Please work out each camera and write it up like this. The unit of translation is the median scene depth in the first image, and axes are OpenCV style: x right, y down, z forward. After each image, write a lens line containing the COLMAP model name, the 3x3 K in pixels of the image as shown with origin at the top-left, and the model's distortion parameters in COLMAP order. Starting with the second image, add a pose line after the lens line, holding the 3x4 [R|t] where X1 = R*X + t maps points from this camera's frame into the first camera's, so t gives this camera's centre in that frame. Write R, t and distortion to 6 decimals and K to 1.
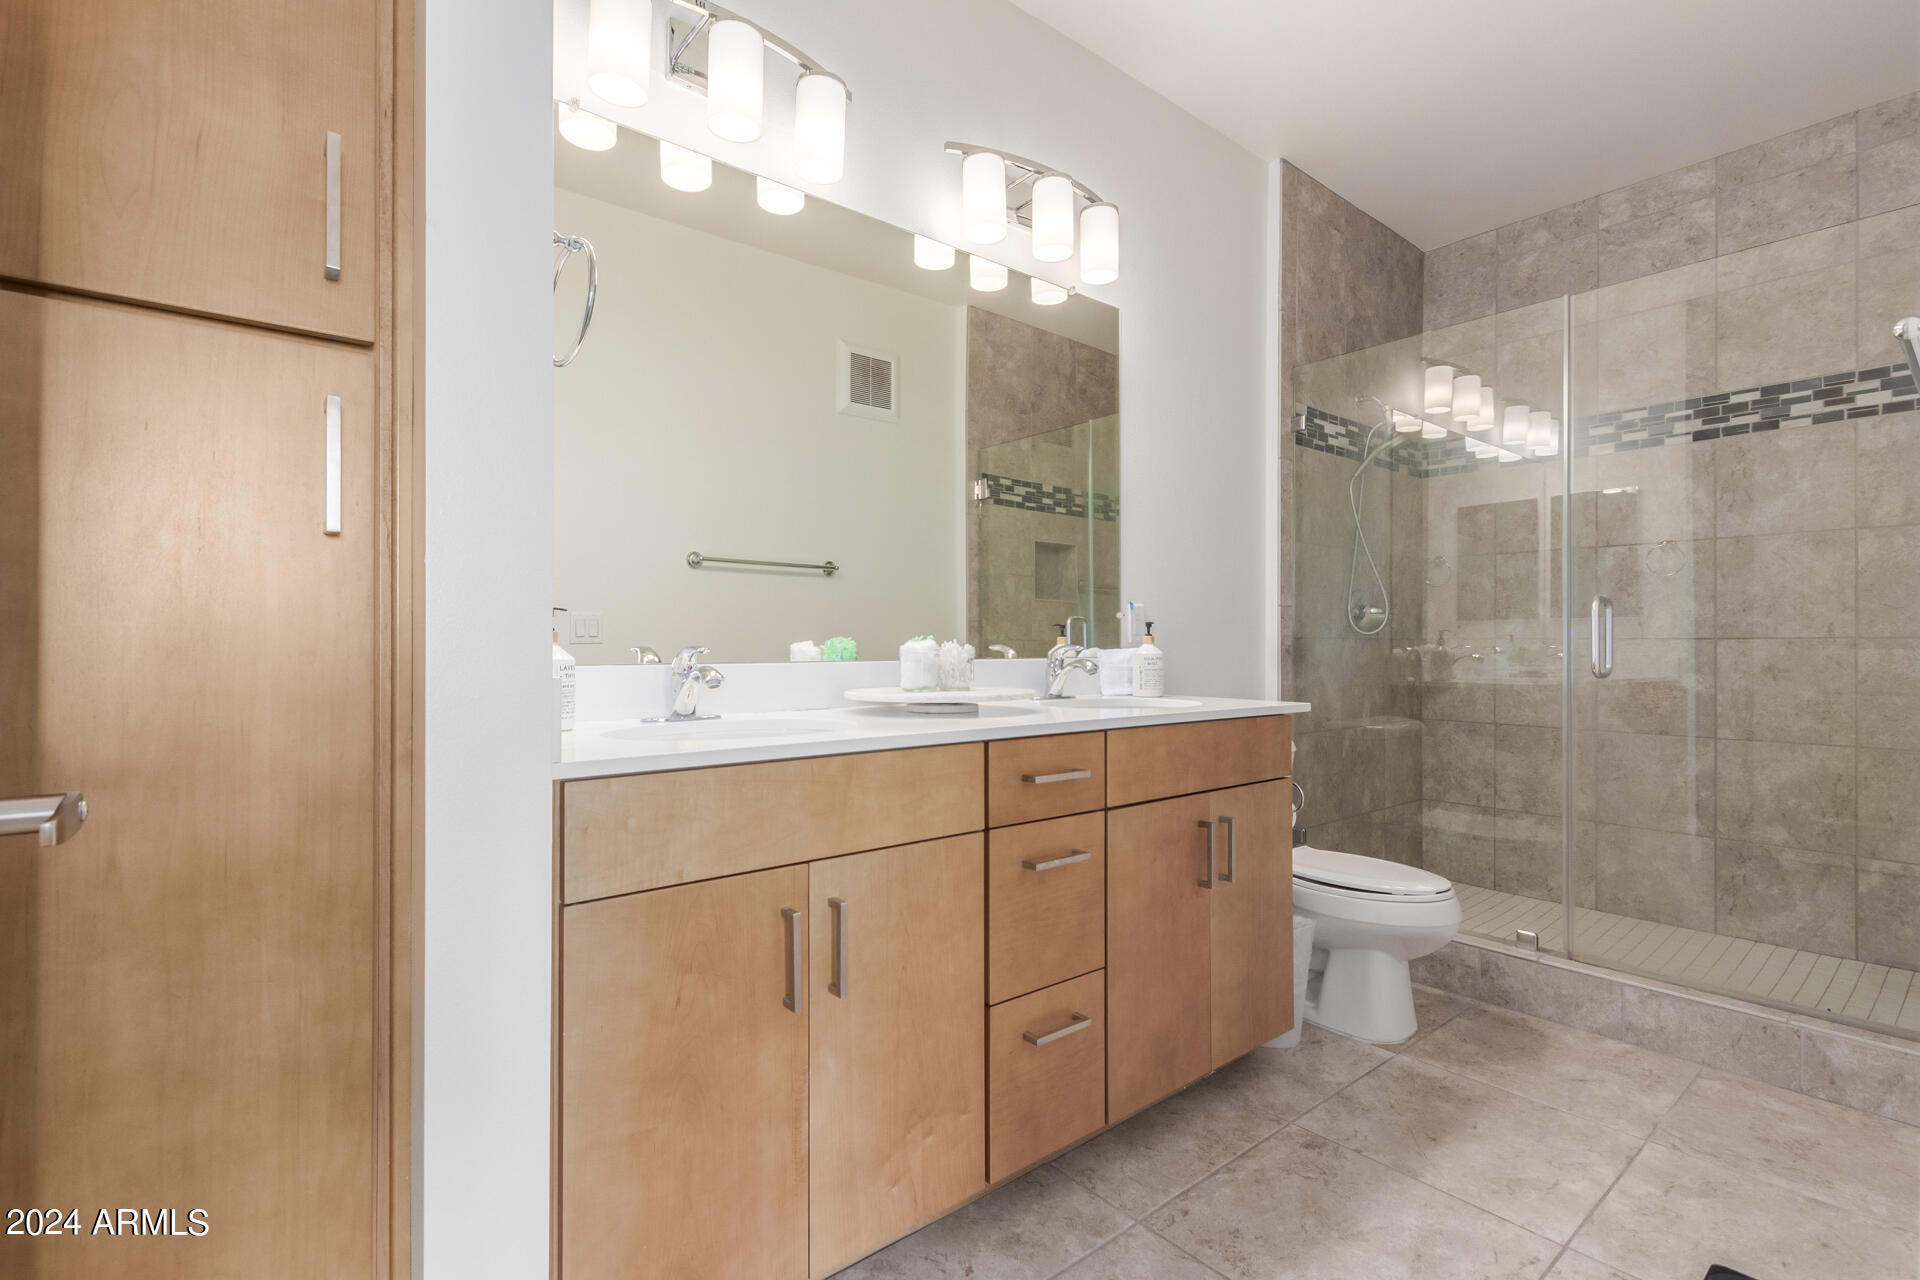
lens RADIAL K [[878.3, 0, 964.5], [0, 878.3, 642.6], [0, 0, 1]] dist [0.010262, -0.005965]
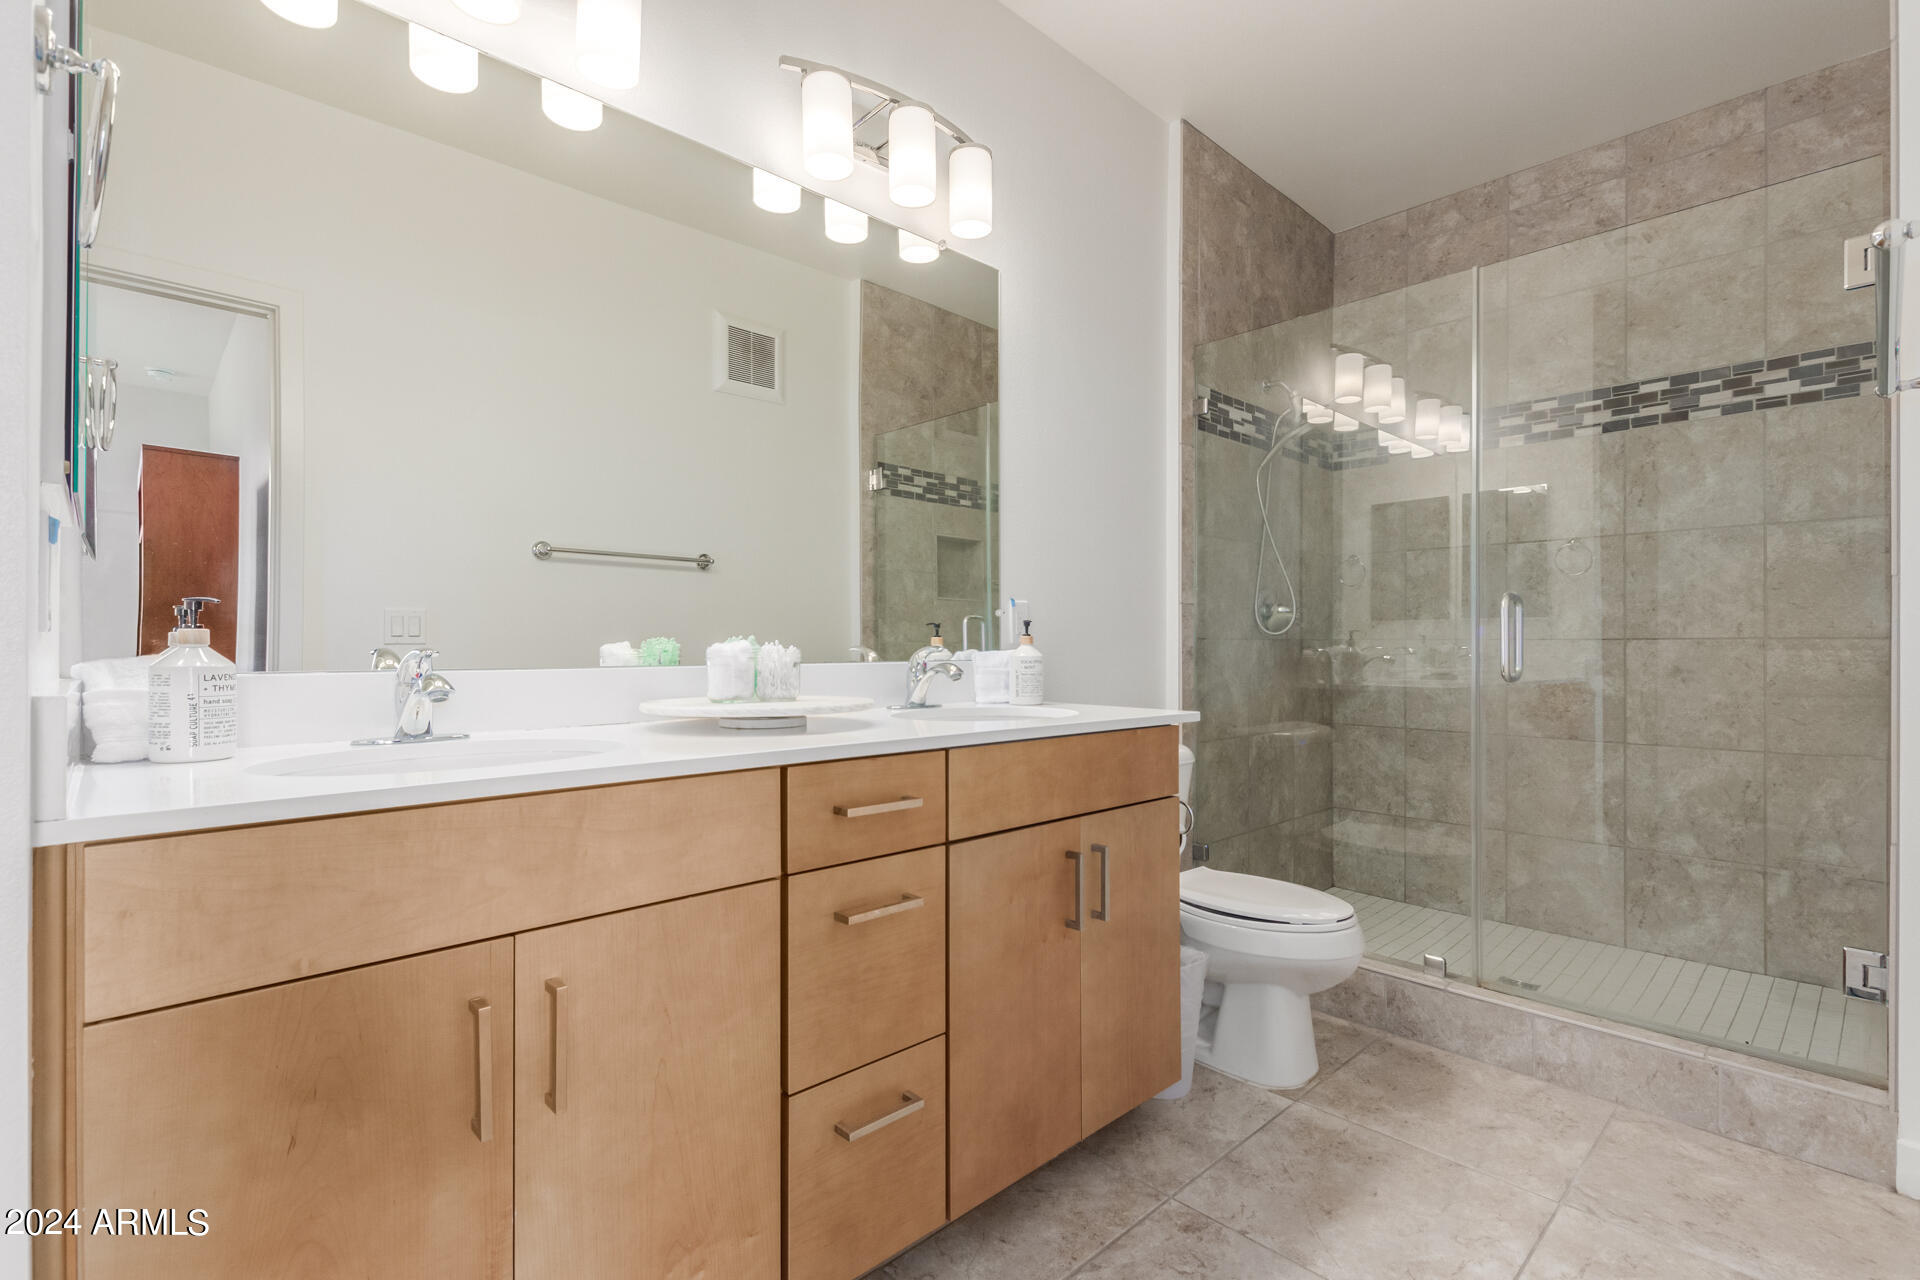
lens RADIAL K [[878.3, 0, 971.1], [0, 878.3, 644.7], [0, 0, 1]] dist [0.010262, -0.005965]
pose [[0.997158, -0.000620, 0.075333, 0.078841], [0.000530, 0.999999, 0.001215, 0.000075], [-0.075334, -0.001172, 0.997158, 0.108712]]
